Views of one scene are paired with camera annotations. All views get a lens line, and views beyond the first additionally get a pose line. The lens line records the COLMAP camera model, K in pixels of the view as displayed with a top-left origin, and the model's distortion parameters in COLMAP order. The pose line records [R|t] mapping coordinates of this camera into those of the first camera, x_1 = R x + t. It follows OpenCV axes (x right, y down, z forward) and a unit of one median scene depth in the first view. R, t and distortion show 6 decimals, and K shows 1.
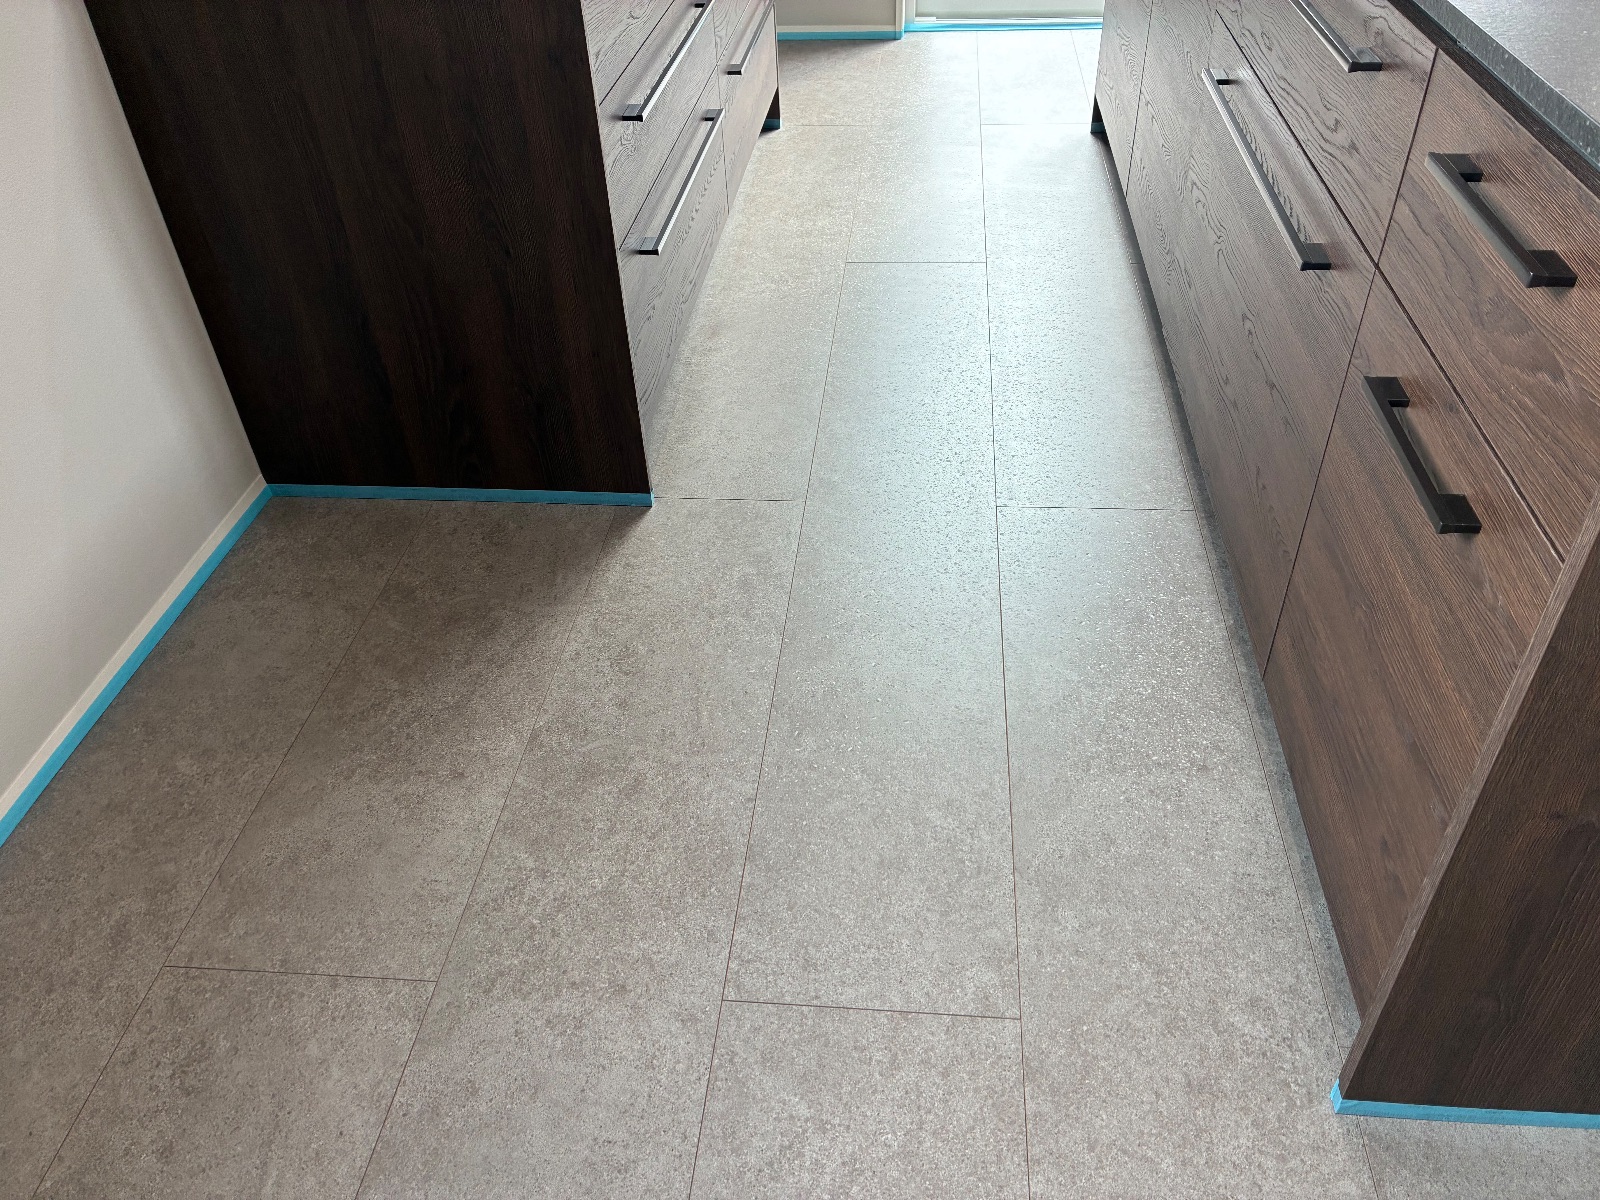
lens RADIAL K [[1241.7, 0, 800.0], [0, 1241.7, 600.0], [0, 0, 1]] dist [0.008326, 0.005315]
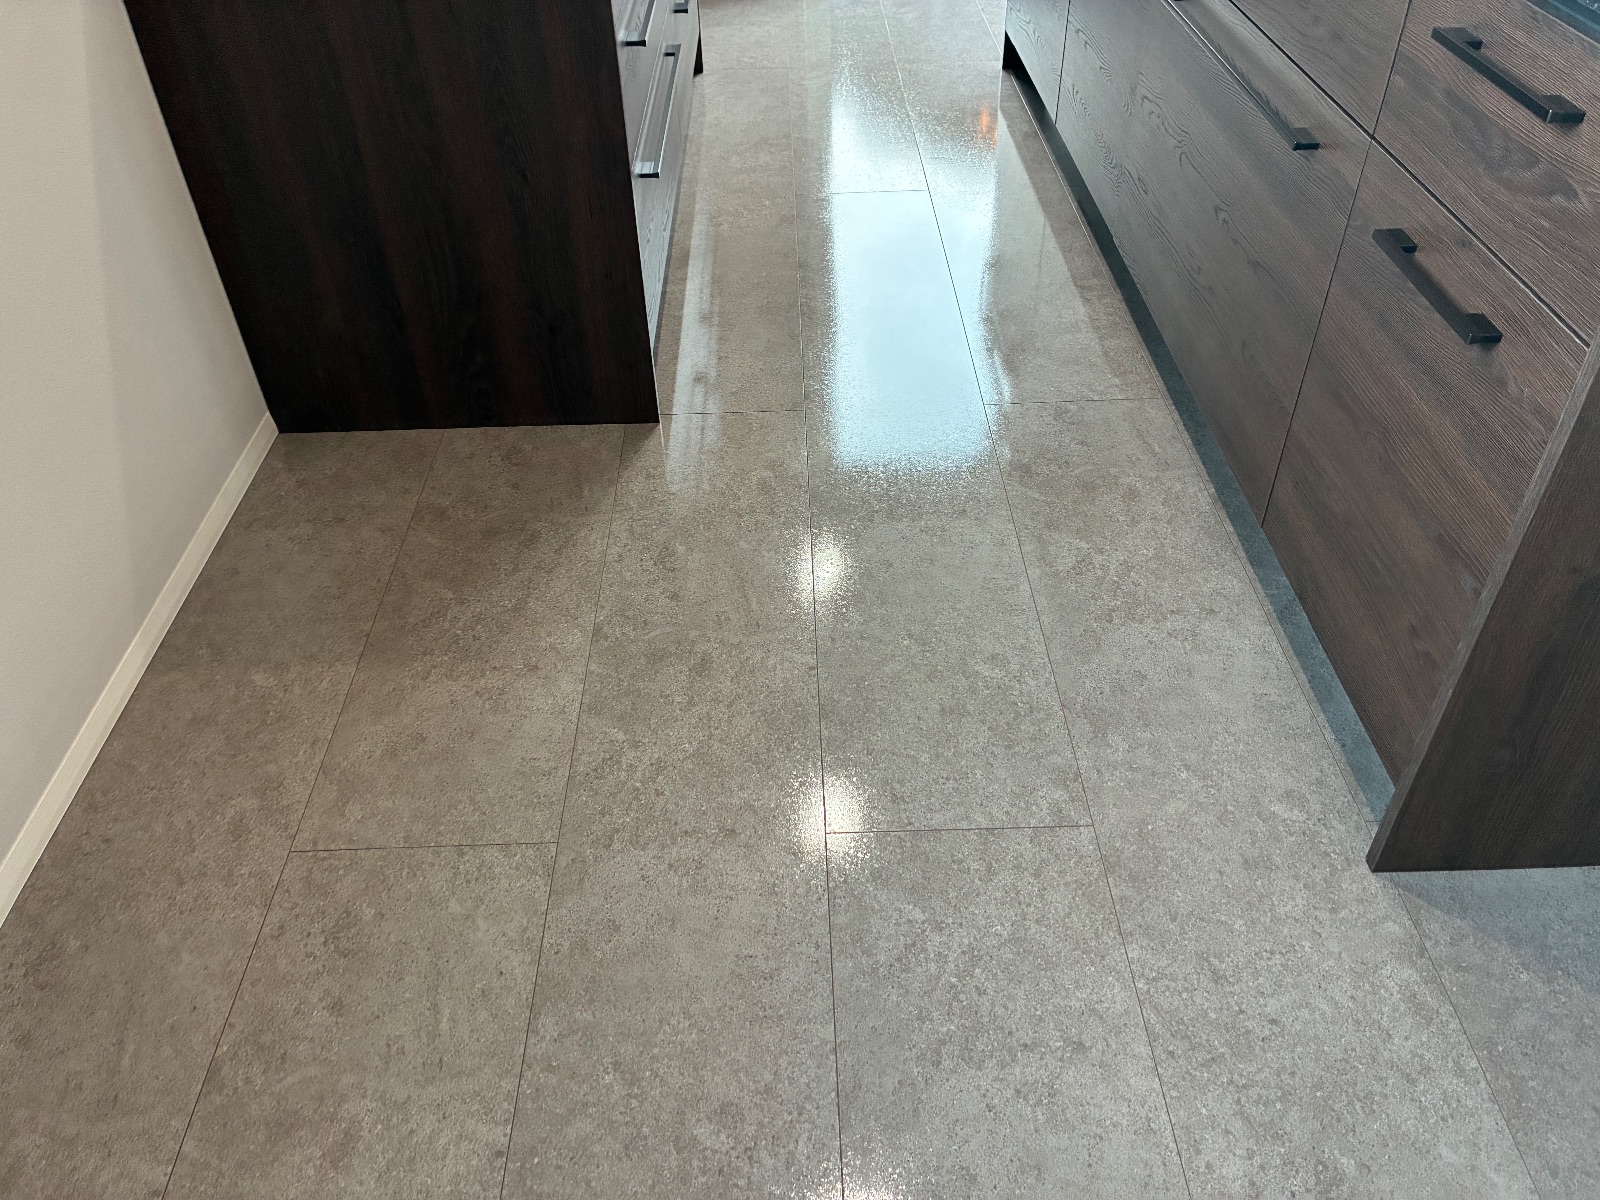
lens RADIAL K [[1241.7, 0, 800.0], [0, 1241.7, 600.0], [0, 0, 1]] dist [0.008326, 0.005315]
pose [[0.992883, -0.065195, 0.099667, -0.179699], [0.062857, 0.997673, 0.026417, 0.083335], [-0.101157, -0.019964, 0.994670, -0.089190]]
